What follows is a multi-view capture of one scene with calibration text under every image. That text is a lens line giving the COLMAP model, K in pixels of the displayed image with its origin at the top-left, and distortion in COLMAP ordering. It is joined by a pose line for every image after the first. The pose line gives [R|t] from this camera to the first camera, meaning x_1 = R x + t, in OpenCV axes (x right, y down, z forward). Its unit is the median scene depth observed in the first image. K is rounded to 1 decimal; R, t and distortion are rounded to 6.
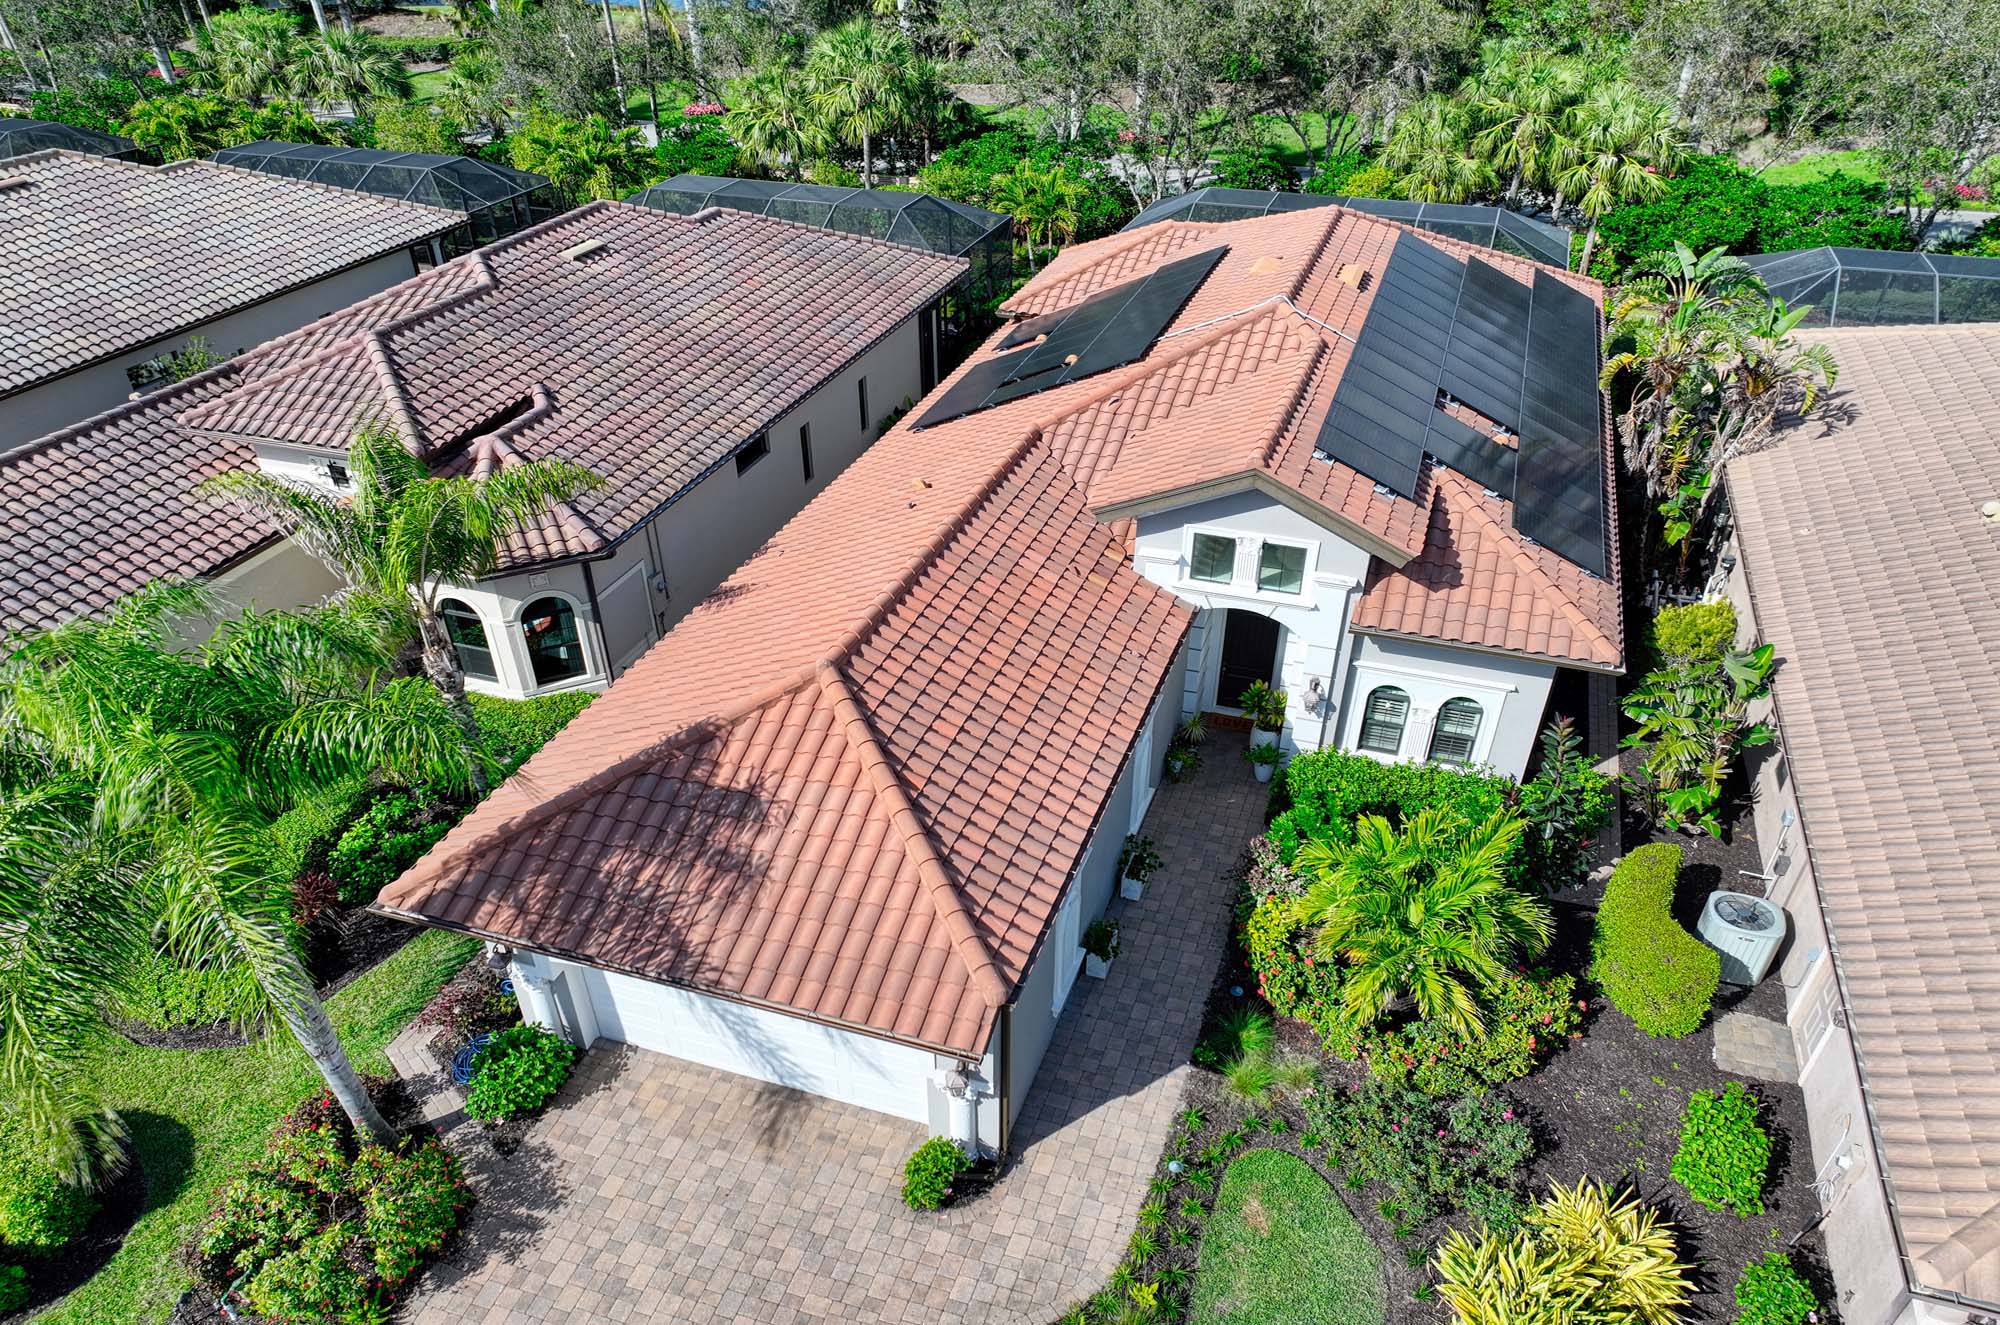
lens RADIAL K [[1243.8, 0, 1119.0], [0, 1243.8, 810.7], [0, 0, 1]] dist [-0.003880, 0.000490]
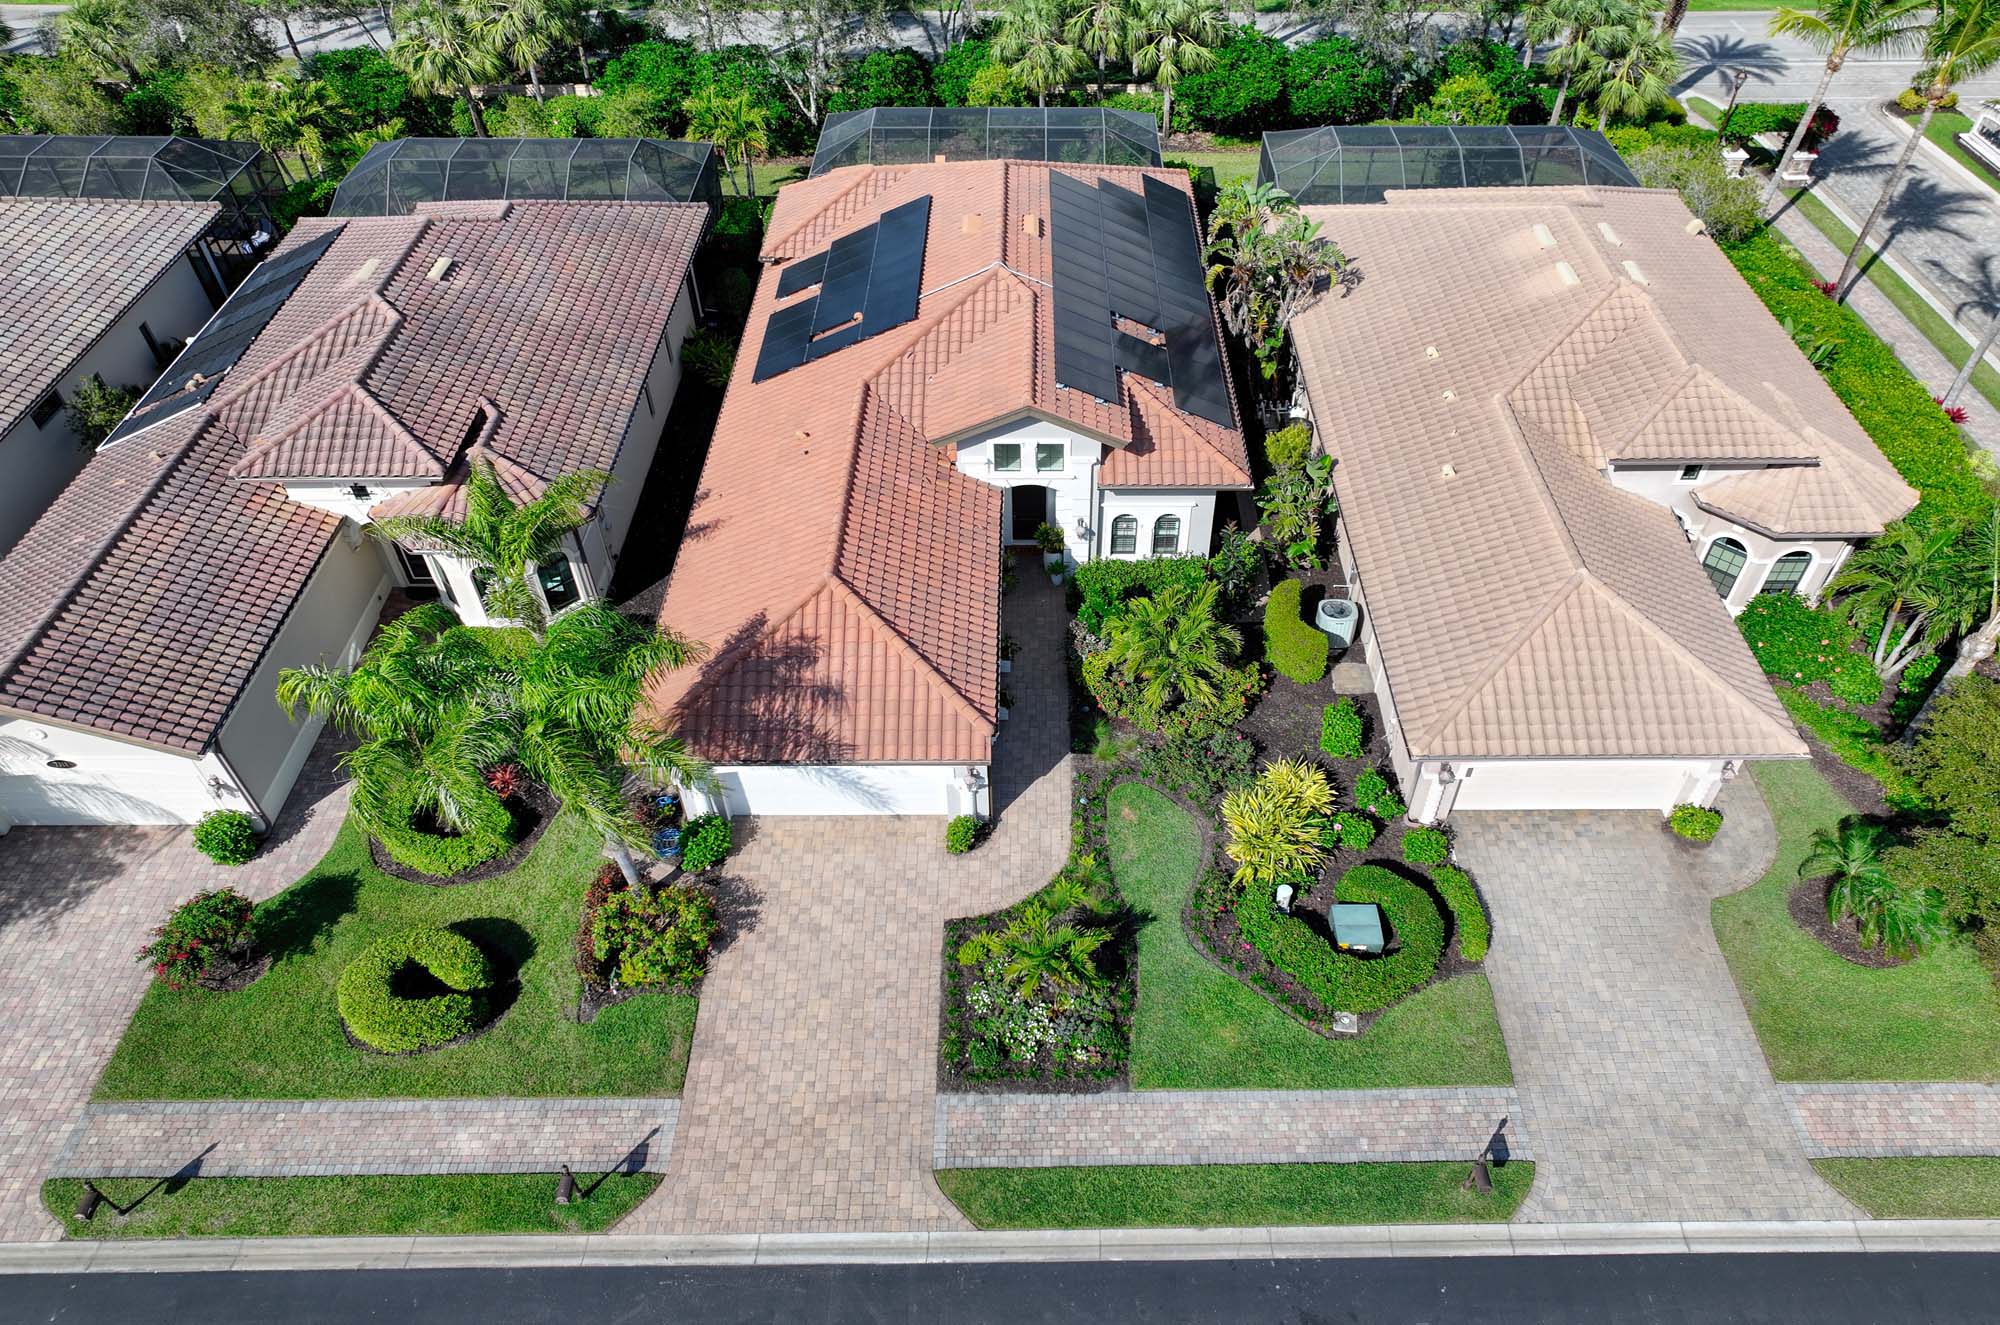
lens RADIAL K [[1327.5, 0, 1104.6], [0, 1327.5, 660.8], [0, 0, 1]] dist [0.002857, 0.001086]
pose [[0.949877, -0.205771, 0.235353, -0.275174], [0.188453, 0.977563, 0.094104, -0.084852], [-0.249437, -0.045035, 0.967343, -0.745031]]
